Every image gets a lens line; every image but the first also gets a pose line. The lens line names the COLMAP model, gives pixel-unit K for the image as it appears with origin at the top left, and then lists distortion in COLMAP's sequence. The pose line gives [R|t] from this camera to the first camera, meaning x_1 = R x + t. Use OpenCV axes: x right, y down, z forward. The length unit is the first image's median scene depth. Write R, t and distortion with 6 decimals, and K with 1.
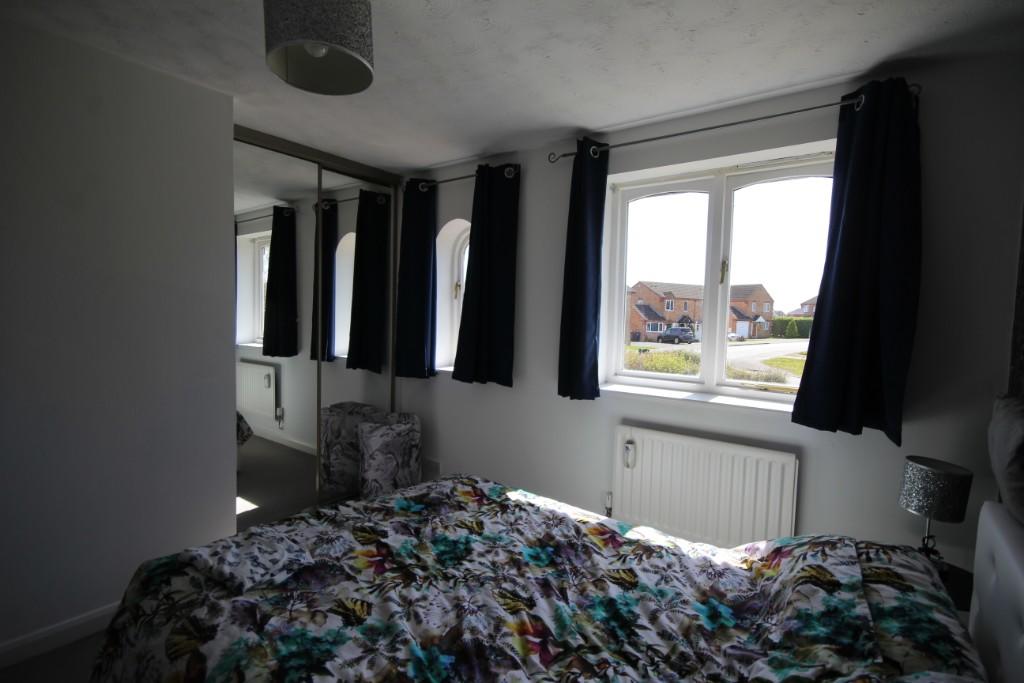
lens RADIAL K [[488.3, 0, 514.9], [0, 488.3, 344.5], [0, 0, 1]] dist [0.004234, -0.000414]
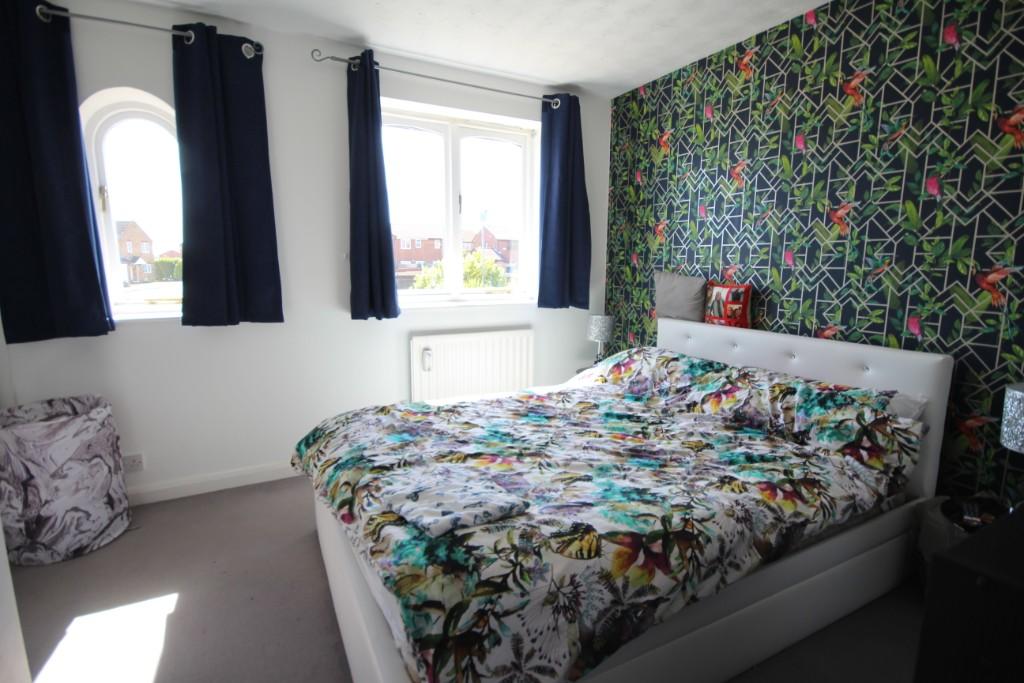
lens RADIAL K [[488.3, 0, 515.3], [0, 488.3, 335.7], [0, 0, 1]] dist [0.004234, -0.000414]
pose [[0.440907, -0.154928, 0.884080, -1.006716], [0.064337, 0.987912, 0.141038, 0.029416], [-0.895244, -0.005305, 0.445545, 0.446411]]
